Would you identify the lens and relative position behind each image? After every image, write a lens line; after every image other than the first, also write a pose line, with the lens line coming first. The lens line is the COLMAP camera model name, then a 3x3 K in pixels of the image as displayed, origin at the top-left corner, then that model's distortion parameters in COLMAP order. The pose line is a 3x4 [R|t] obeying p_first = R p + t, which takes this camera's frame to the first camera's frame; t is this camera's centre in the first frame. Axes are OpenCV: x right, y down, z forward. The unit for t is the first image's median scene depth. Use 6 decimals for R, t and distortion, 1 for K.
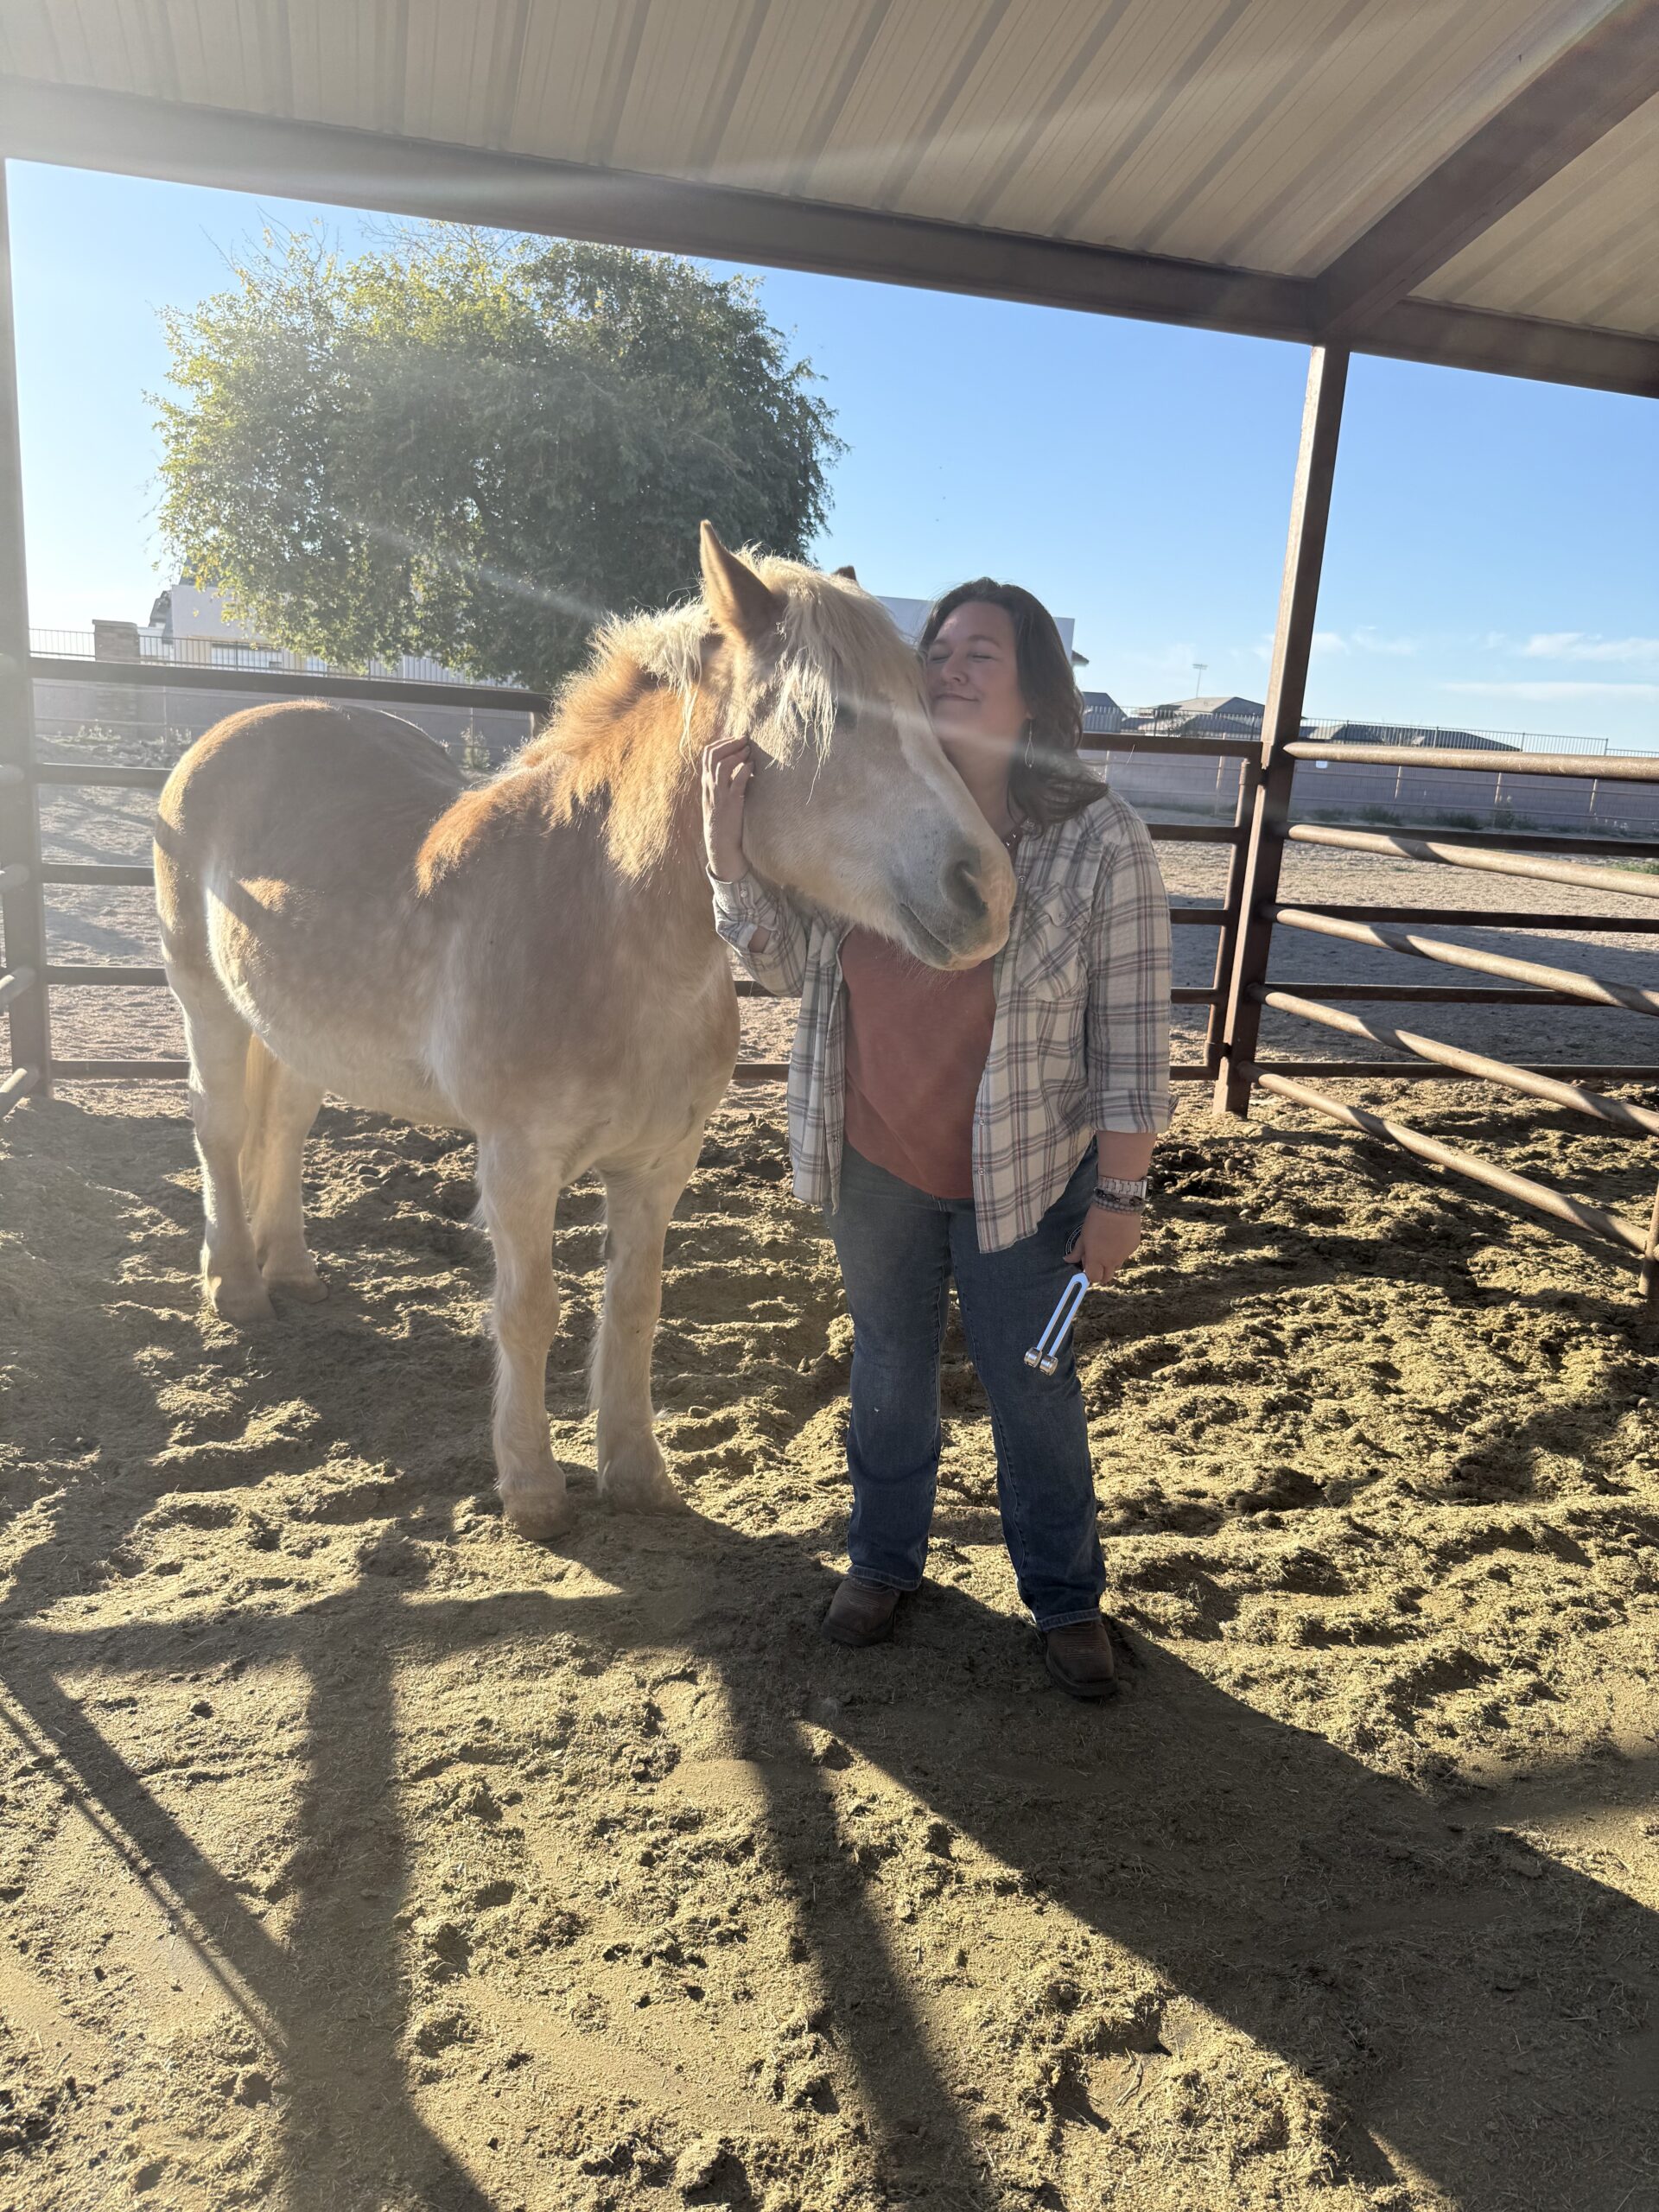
lens RADIAL K [[1528.9, 0, 847.4], [0, 1528.9, 1012.2], [0, 0, 1]] dist [0.026619, -0.045110]
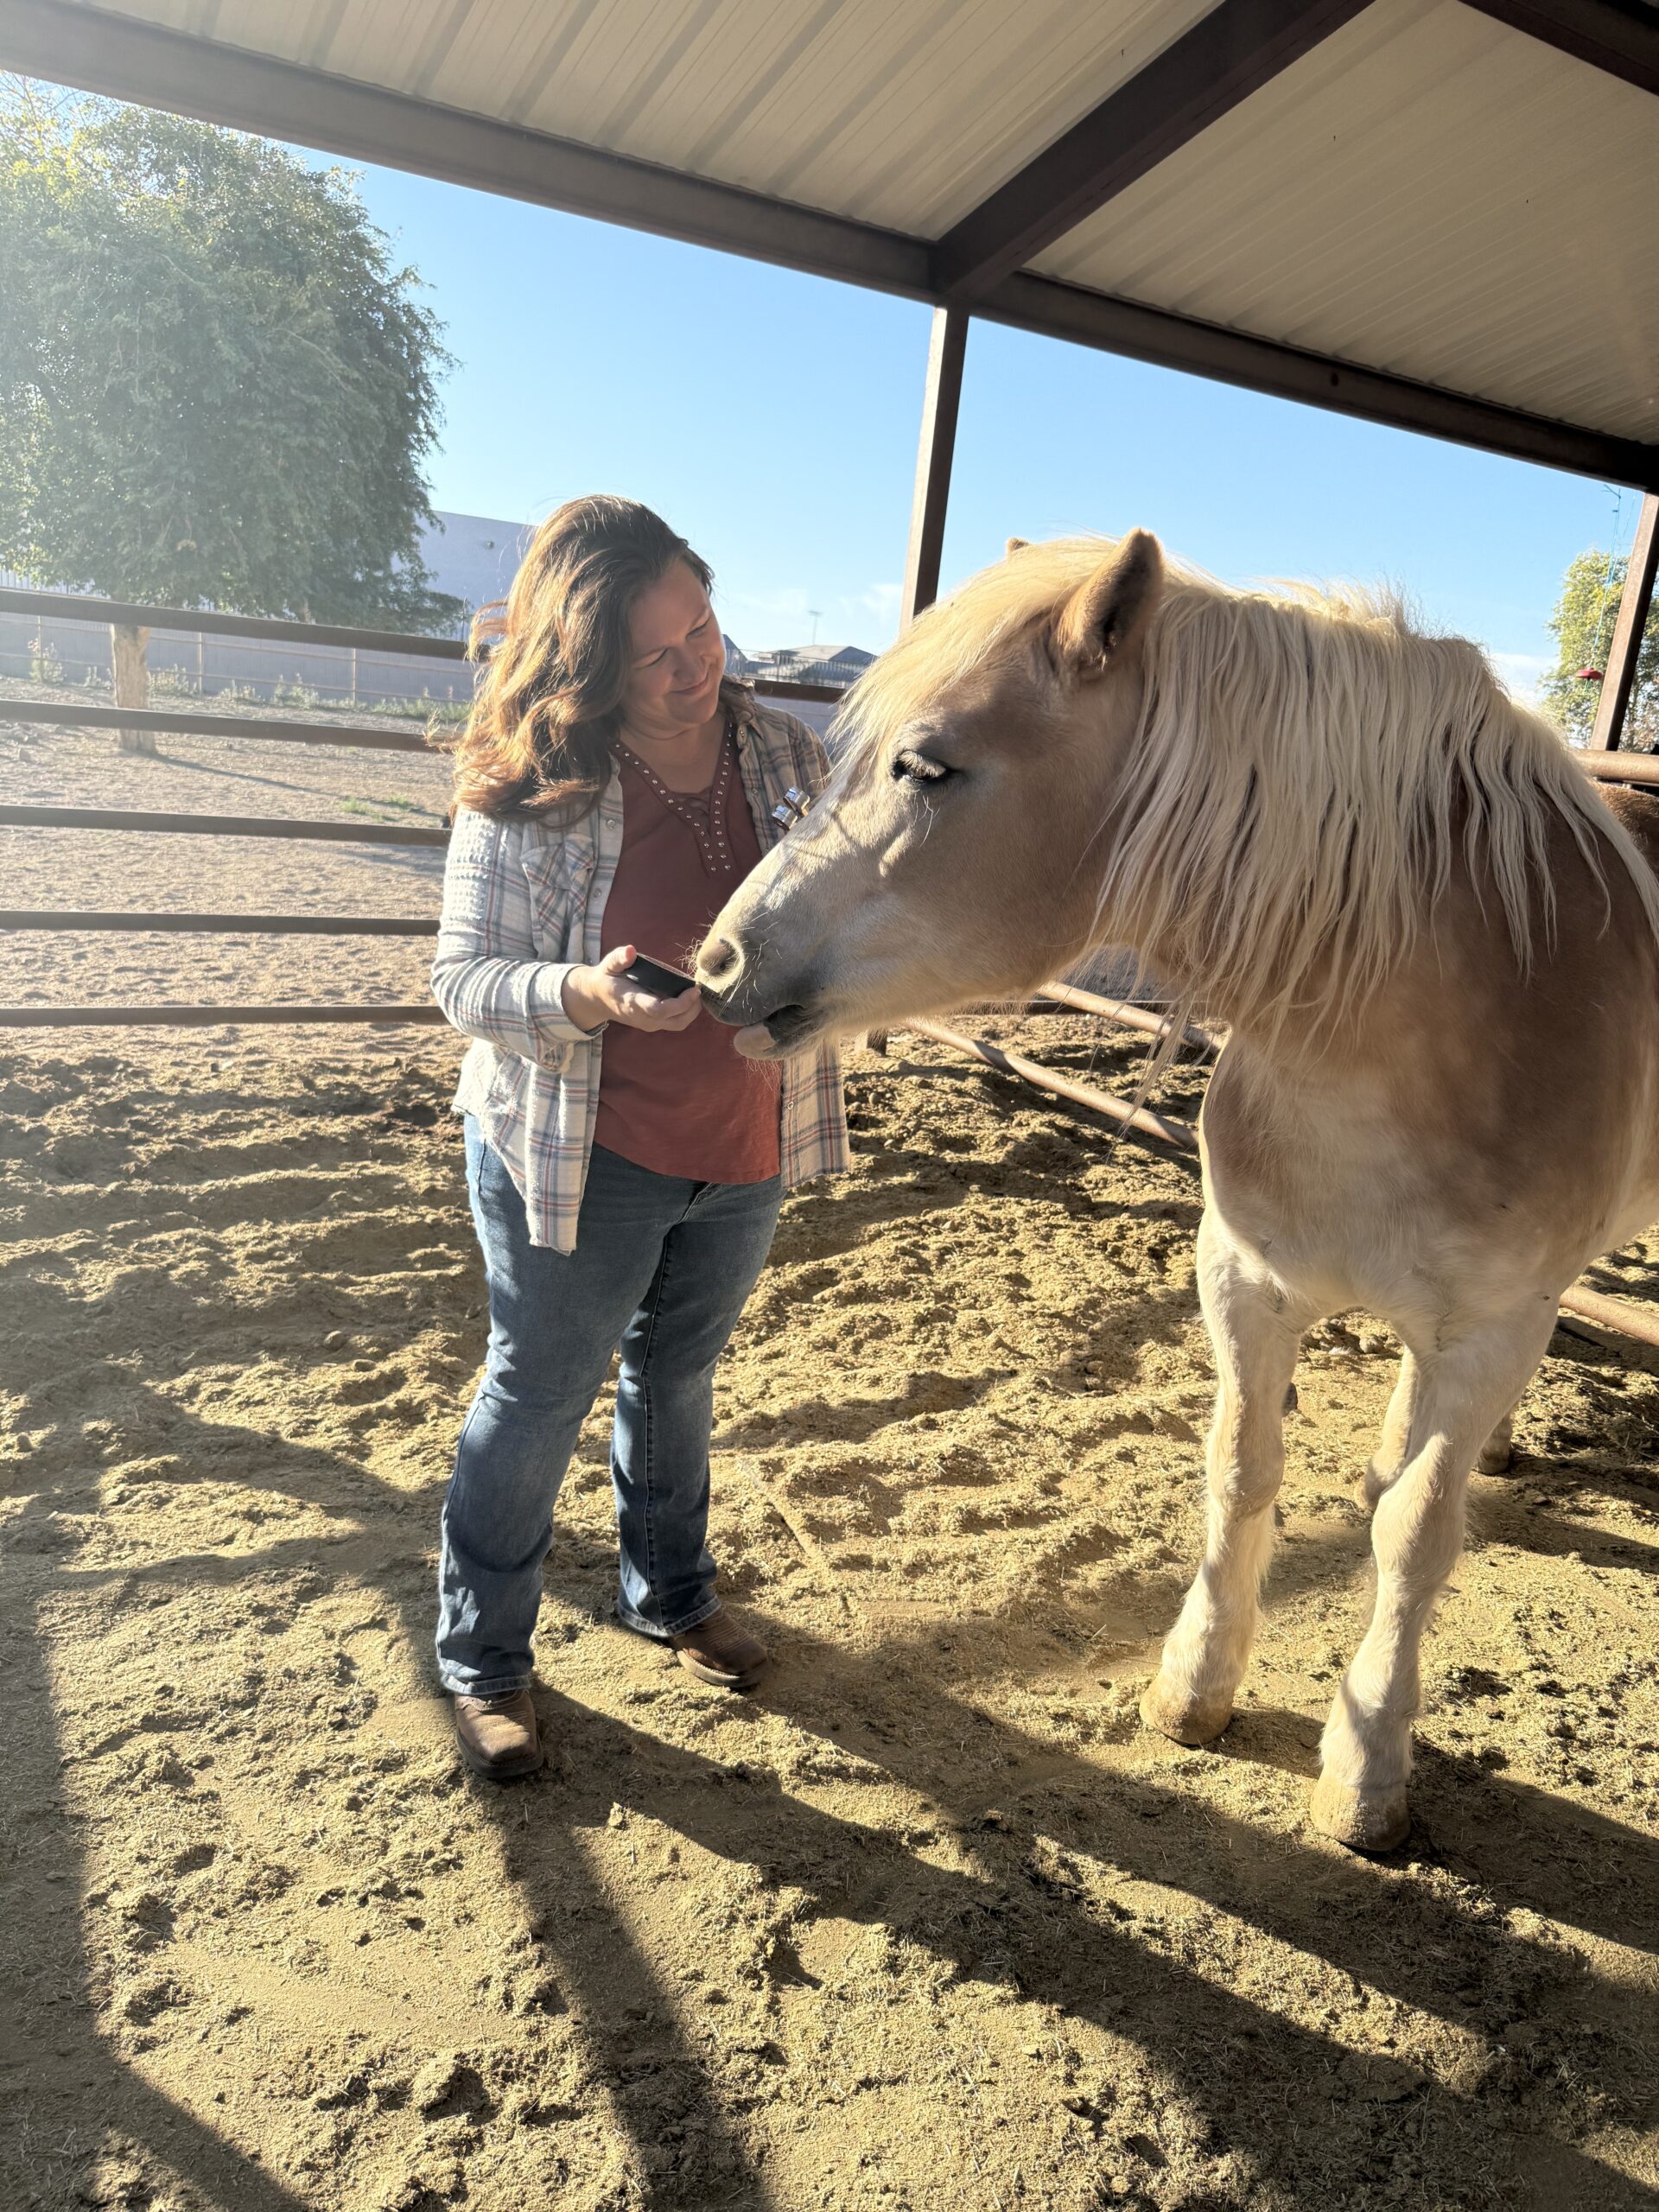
lens RADIAL K [[1528.9, 0, 847.4], [0, 1528.9, 1012.2], [0, 0, 1]] dist [0.026619, -0.045110]
pose [[0.969165, -0.012320, 0.246105, -0.039895], [0.002889, 0.999249, 0.038646, 0.001689], [-0.246396, -0.036743, 0.968473, -0.014770]]
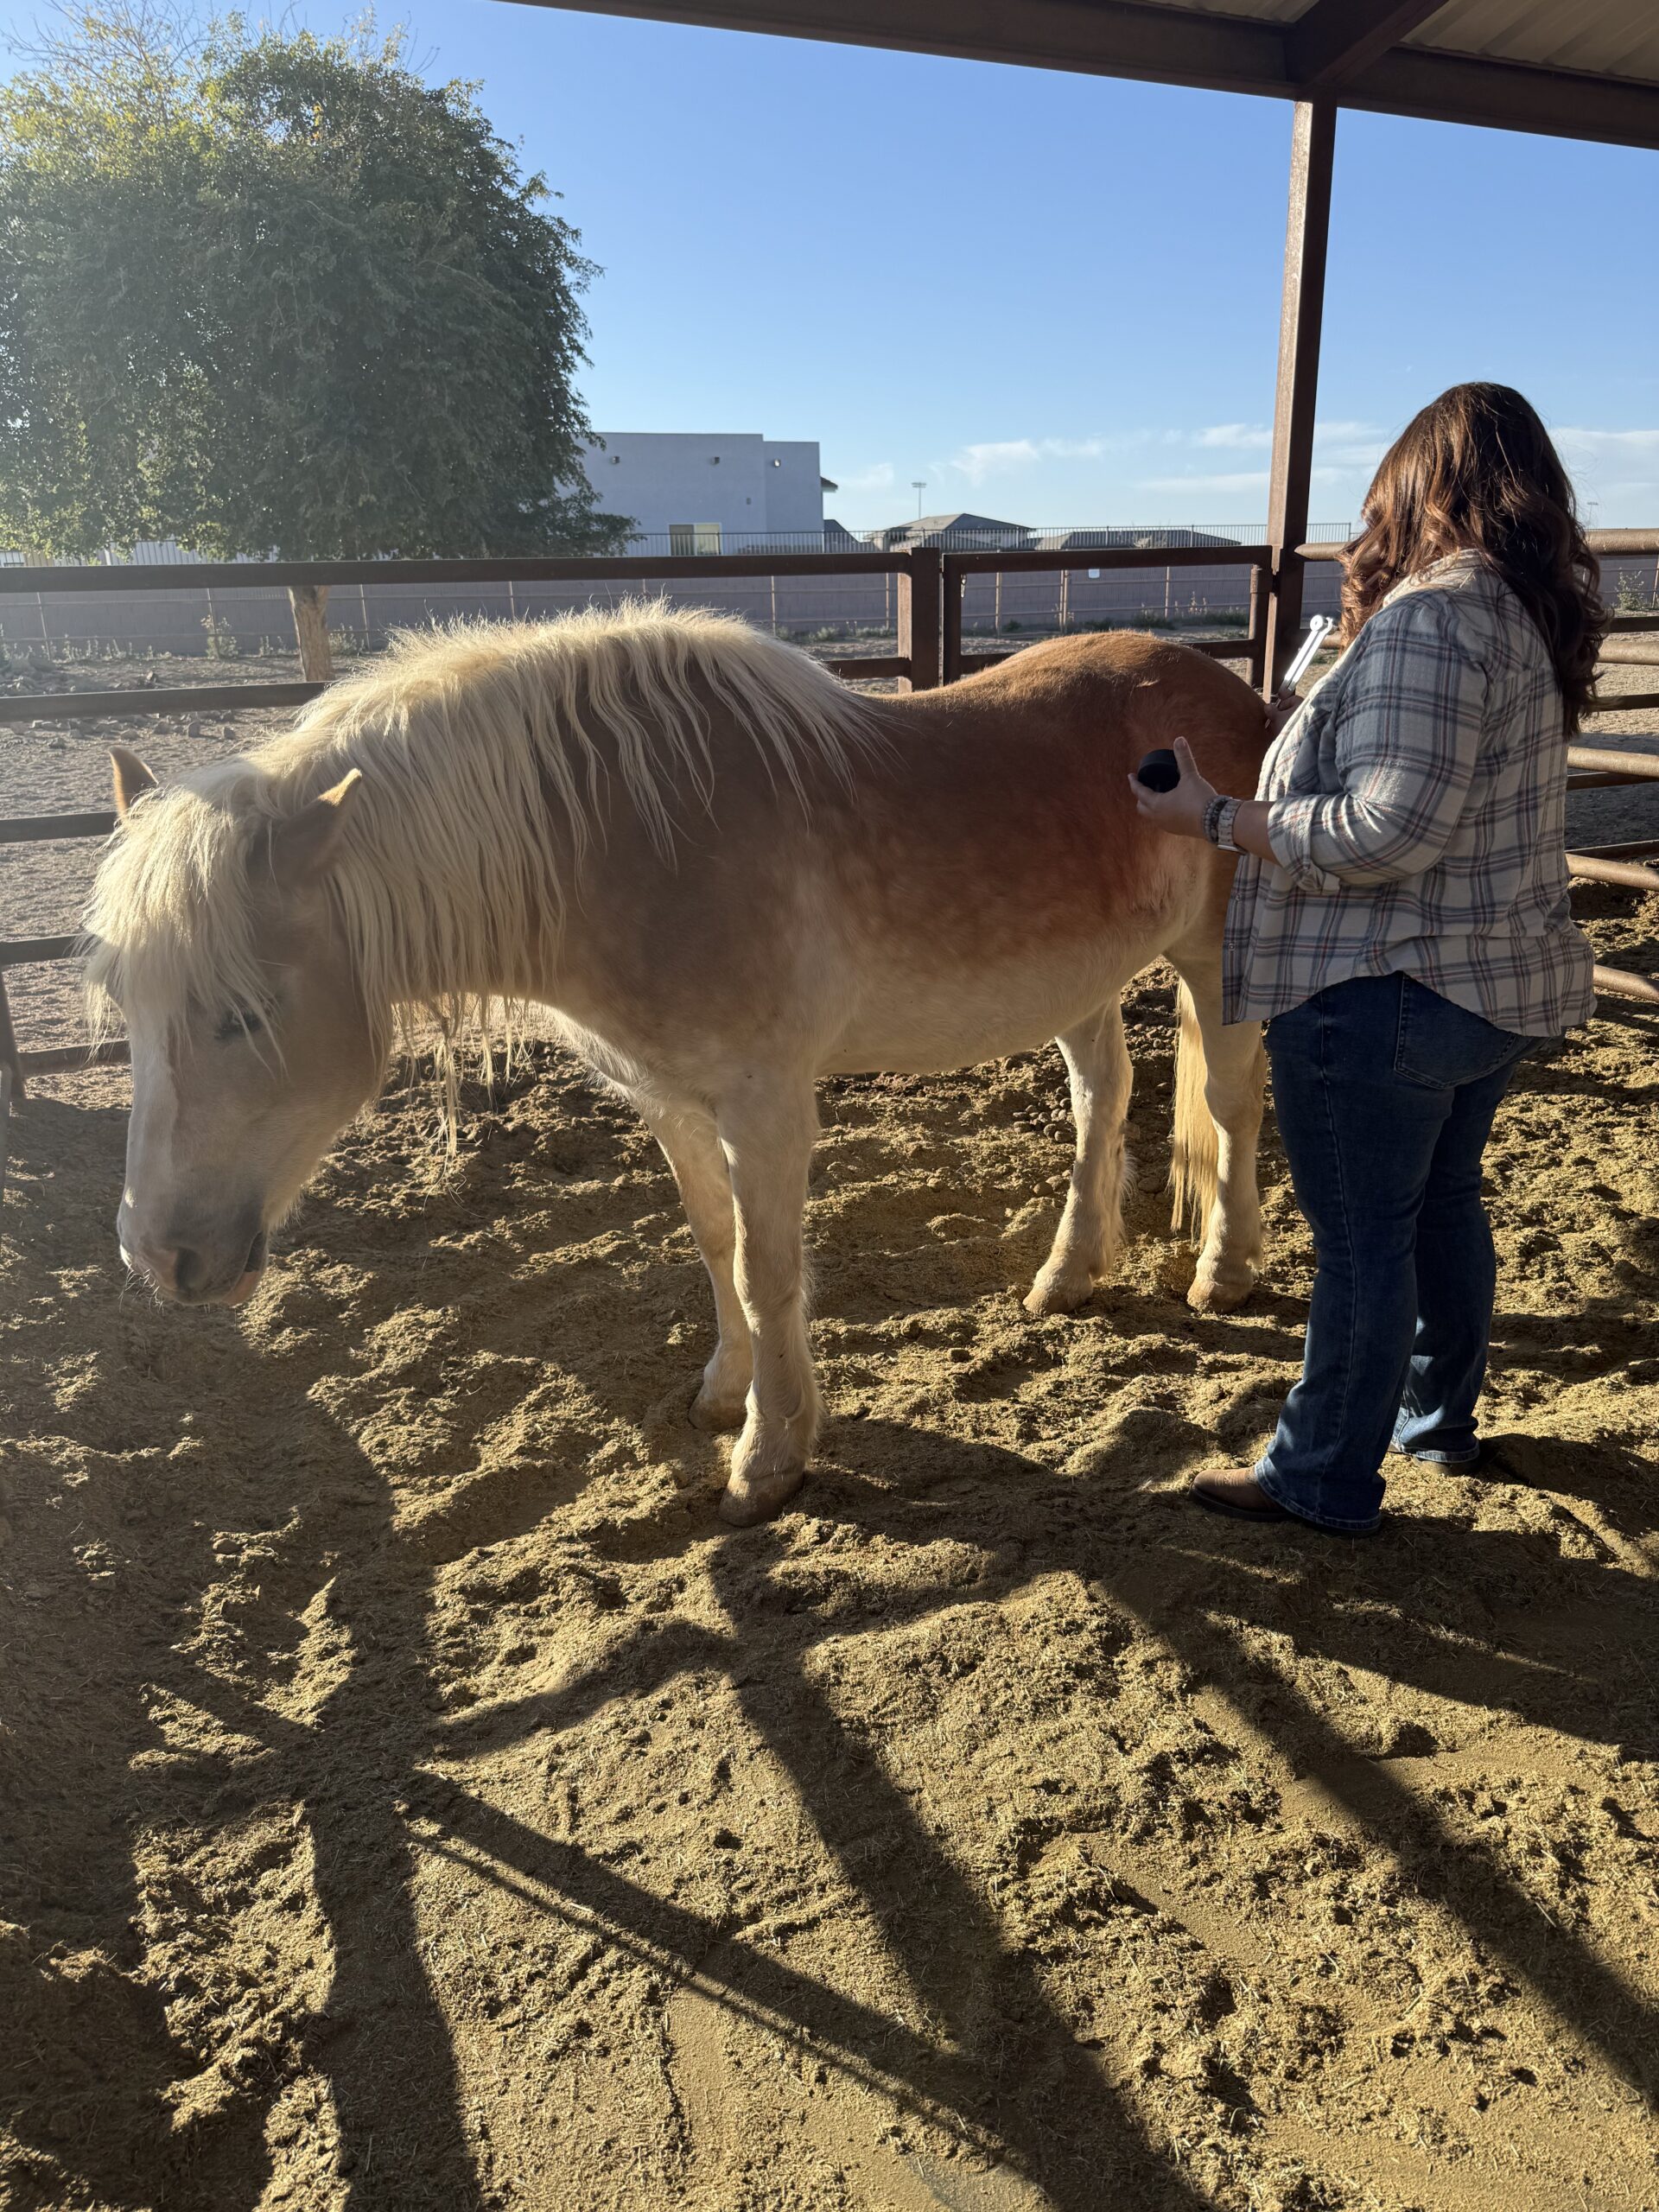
lens RADIAL K [[1552.7, 0, 832.5], [0, 1552.7, 1002.7], [0, 0, 1]] dist [0.002698, -0.002039]
pose [[0.982311, -0.128454, 0.136249, -0.315819], [0.115862, 0.988550, 0.096664, -0.045670], [-0.147106, -0.079168, 0.985947, 0.156934]]
